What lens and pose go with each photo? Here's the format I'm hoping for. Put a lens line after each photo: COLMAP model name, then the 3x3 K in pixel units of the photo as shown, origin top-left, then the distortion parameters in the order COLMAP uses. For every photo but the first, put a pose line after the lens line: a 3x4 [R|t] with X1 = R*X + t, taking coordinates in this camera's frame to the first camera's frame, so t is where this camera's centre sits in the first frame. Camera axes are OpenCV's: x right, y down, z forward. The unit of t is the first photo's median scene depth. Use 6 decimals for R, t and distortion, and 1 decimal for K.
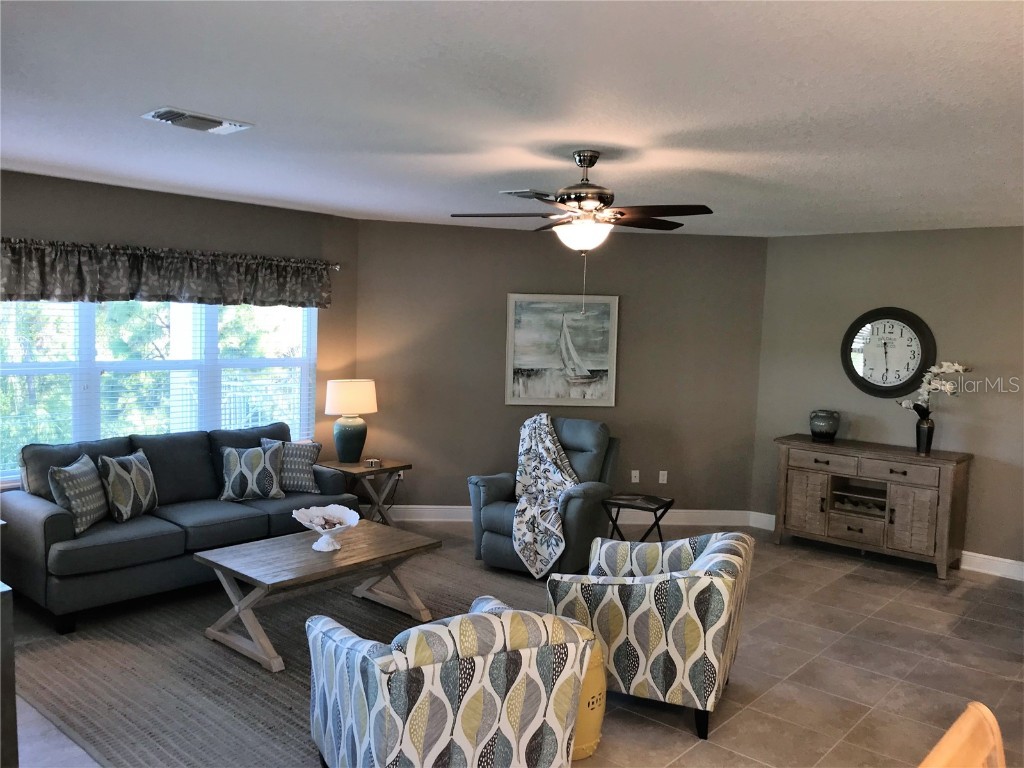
lens RADIAL K [[849.7, 0, 511.4], [0, 849.7, 382.1], [0, 0, 1]] dist [0.033632, -0.025023]
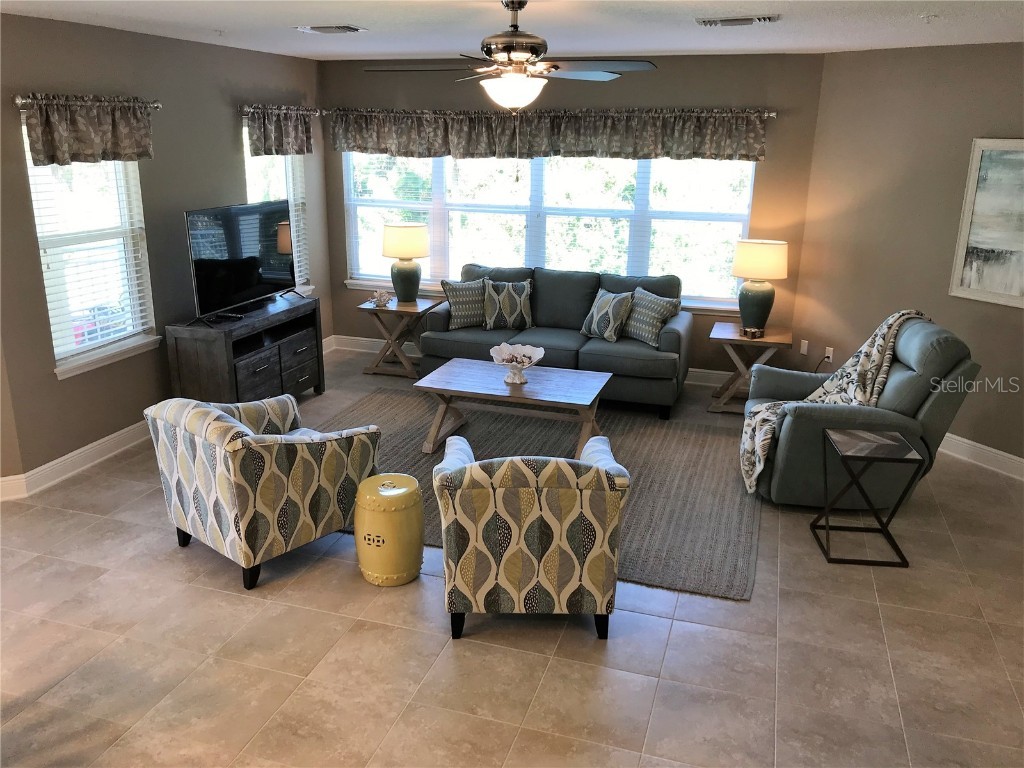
lens RADIAL K [[849.7, 0, 499.8], [0, 849.7, 389.4], [0, 0, 1]] dist [0.033632, -0.025023]
pose [[0.386610, 0.246103, -0.888800, 0.603482], [-0.067988, 0.968720, 0.238659, -0.051773], [0.919734, -0.031840, 0.391249, 0.394413]]
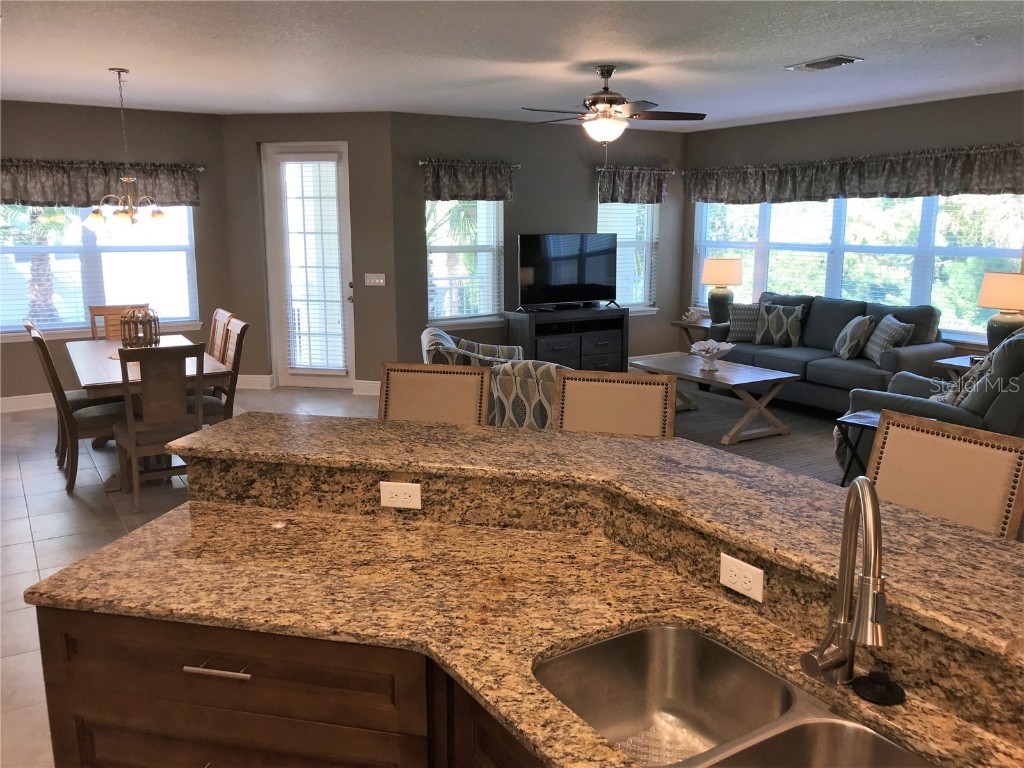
lens RADIAL K [[849.7, 0, 510.9], [0, 849.7, 382.2], [0, 0, 1]] dist [0.033632, -0.025023]
pose [[-0.298893, 0.146895, -0.942913, 0.915722], [-0.081395, 0.980556, 0.178561, -0.007687], [0.950809, 0.130119, -0.281125, 0.813458]]
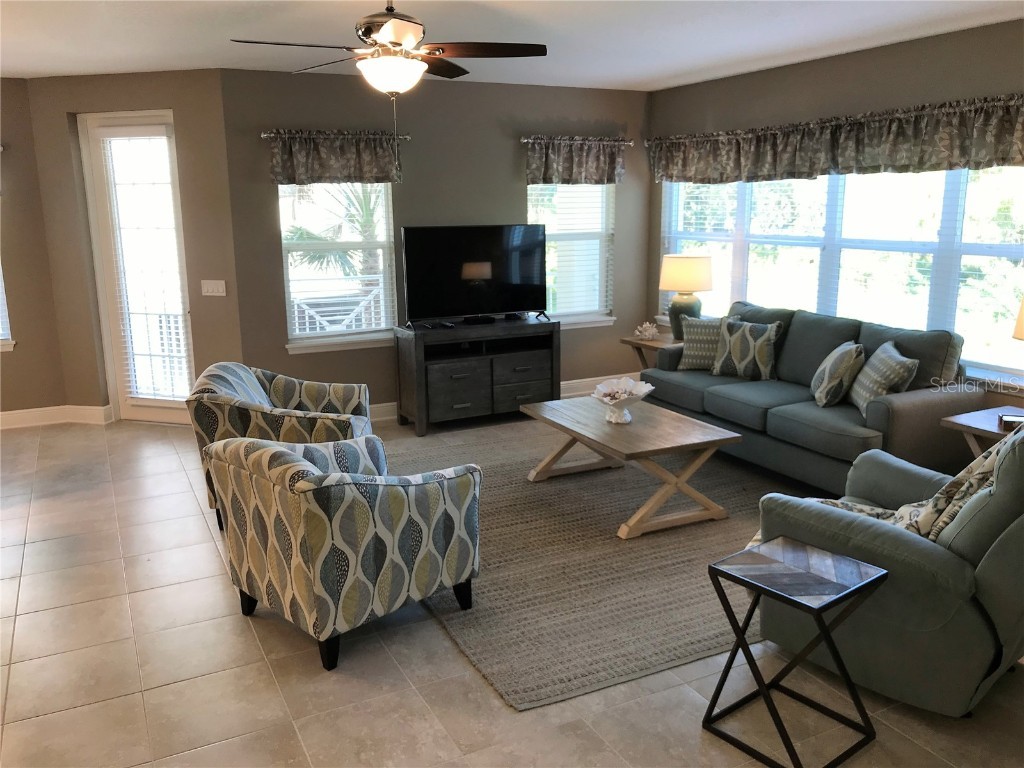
lens RADIAL K [[849.7, 0, 509.0], [0, 849.7, 385.6], [0, 0, 1]] dist [0.033632, -0.025023]
pose [[-0.384938, 0.170244, -0.907105, 0.550808], [-0.070272, 0.974581, 0.212729, -0.037273], [0.920263, 0.145632, -0.363190, 0.926812]]
